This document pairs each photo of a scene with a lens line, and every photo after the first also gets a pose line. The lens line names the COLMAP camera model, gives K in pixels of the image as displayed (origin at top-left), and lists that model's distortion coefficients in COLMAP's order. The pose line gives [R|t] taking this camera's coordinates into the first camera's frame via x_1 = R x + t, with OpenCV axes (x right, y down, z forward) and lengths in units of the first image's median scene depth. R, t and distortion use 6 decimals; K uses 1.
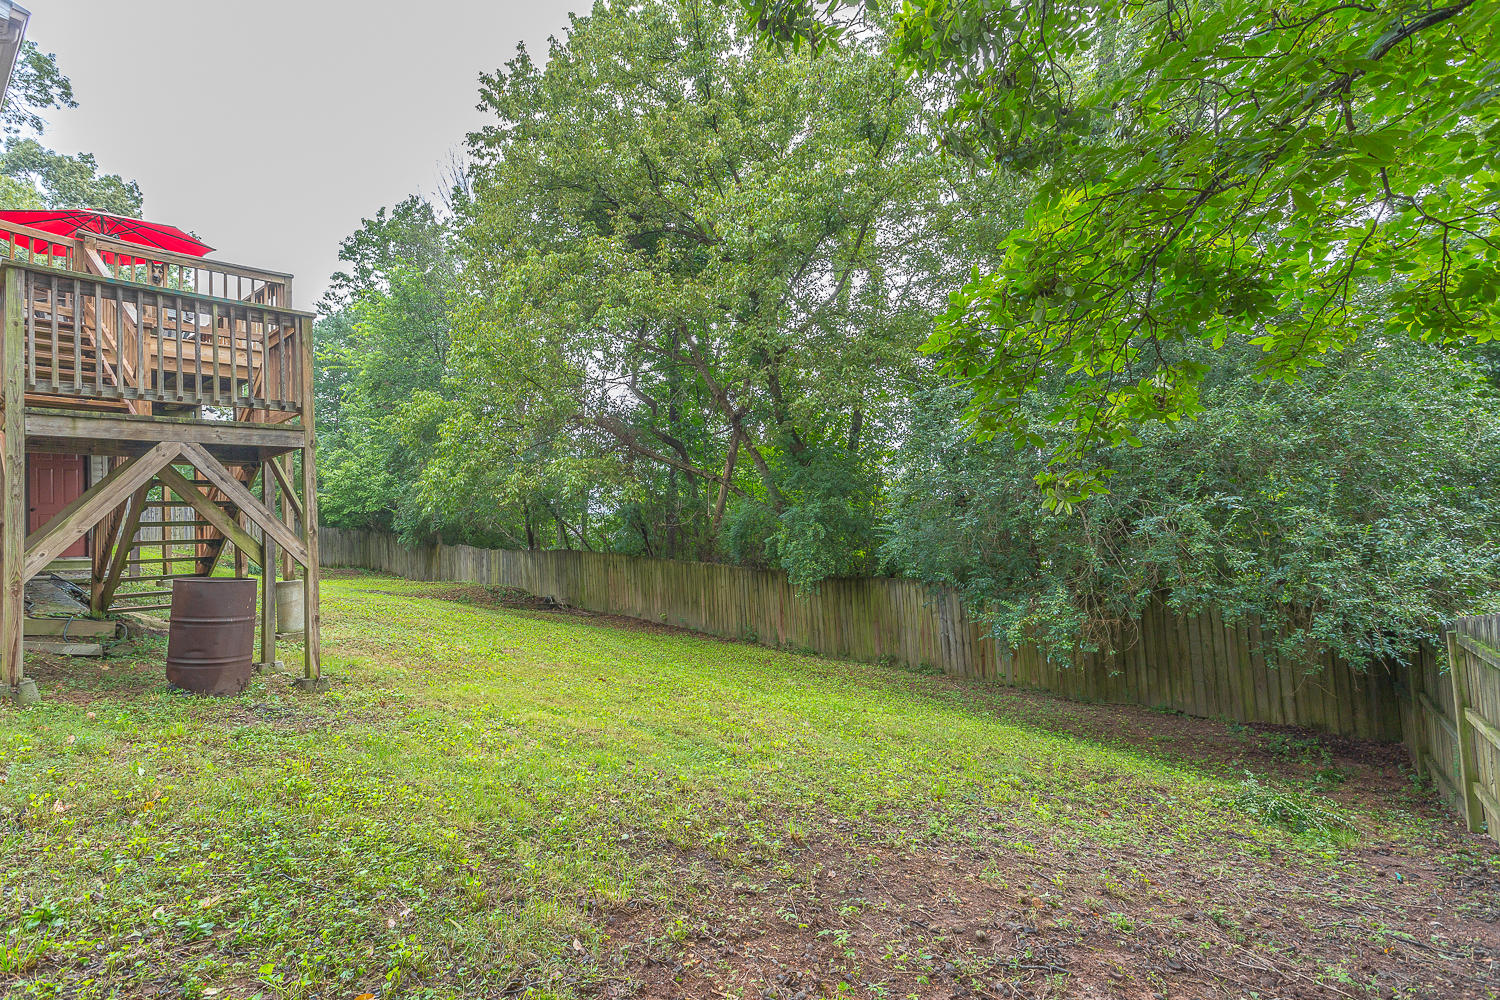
lens RADIAL K [[726.1, 0, 649.5], [0, 726.1, 469.9], [0, 0, 1]] dist [0.002660, 0.001442]
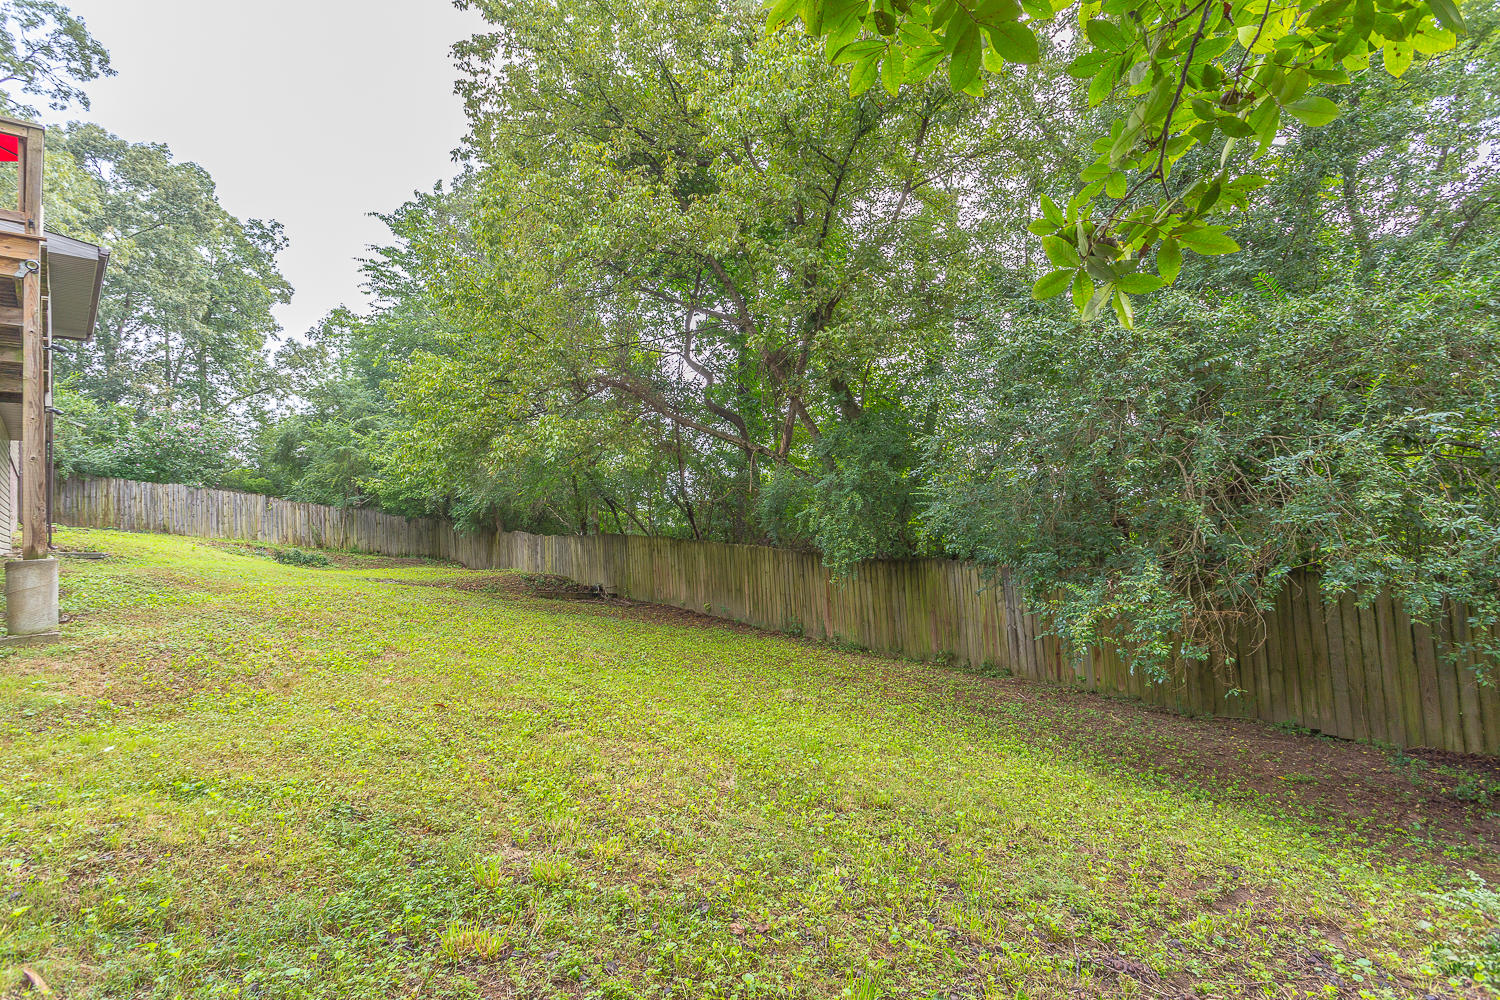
lens RADIAL K [[704.9, 0, 741.0], [0, 704.9, 474.4], [0, 0, 1]] dist [0.000587, 0.000327]
pose [[0.999702, -0.009103, -0.022662, 0.120993], [0.009466, 0.999828, 0.015963, 0.039209], [0.022513, -0.016173, 0.999616, 0.203958]]
